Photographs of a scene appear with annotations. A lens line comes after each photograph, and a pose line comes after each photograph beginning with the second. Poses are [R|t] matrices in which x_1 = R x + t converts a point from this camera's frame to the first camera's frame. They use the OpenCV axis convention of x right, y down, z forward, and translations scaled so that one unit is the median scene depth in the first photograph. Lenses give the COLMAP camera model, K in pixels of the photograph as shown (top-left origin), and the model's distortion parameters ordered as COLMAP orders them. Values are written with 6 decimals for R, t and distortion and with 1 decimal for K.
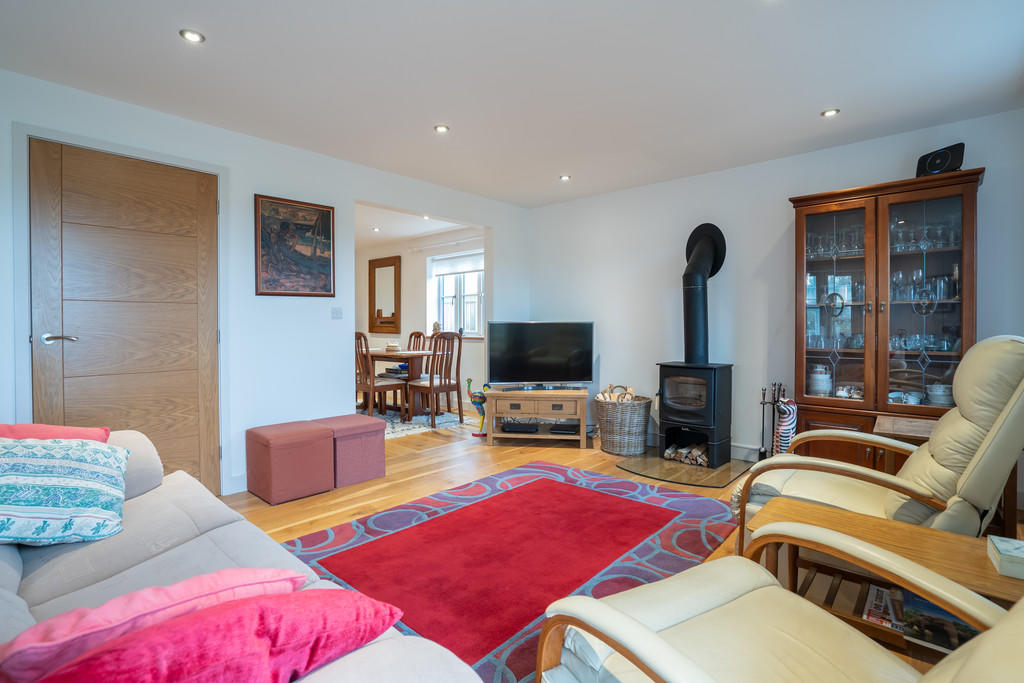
lens RADIAL K [[497.9, 0, 512.0], [0, 497.9, 341.5], [0, 0, 1]] dist [-0.070689, -0.000017]
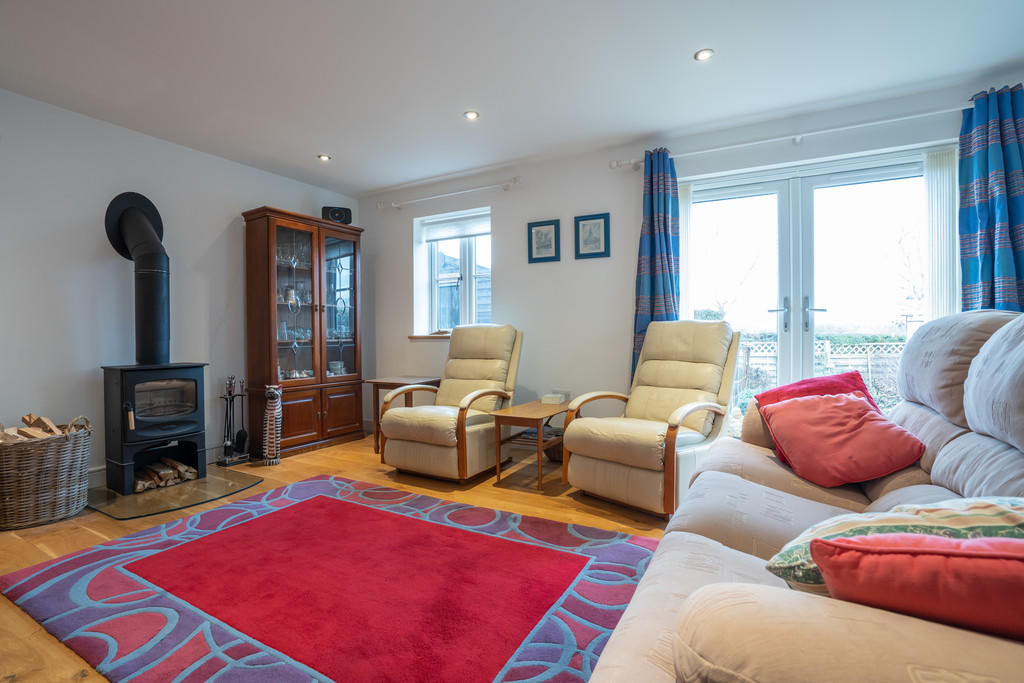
lens RADIAL K [[467.7, 0, 512.0], [0, 467.7, 341.5], [0, 0, 1]] dist [-0.000468, 0.000098]
pose [[-0.219543, -0.016634, 0.975461, -0.640754], [0.035340, 0.999063, 0.024990, 0.008871], [-0.974962, 0.039959, -0.218750, 0.722834]]
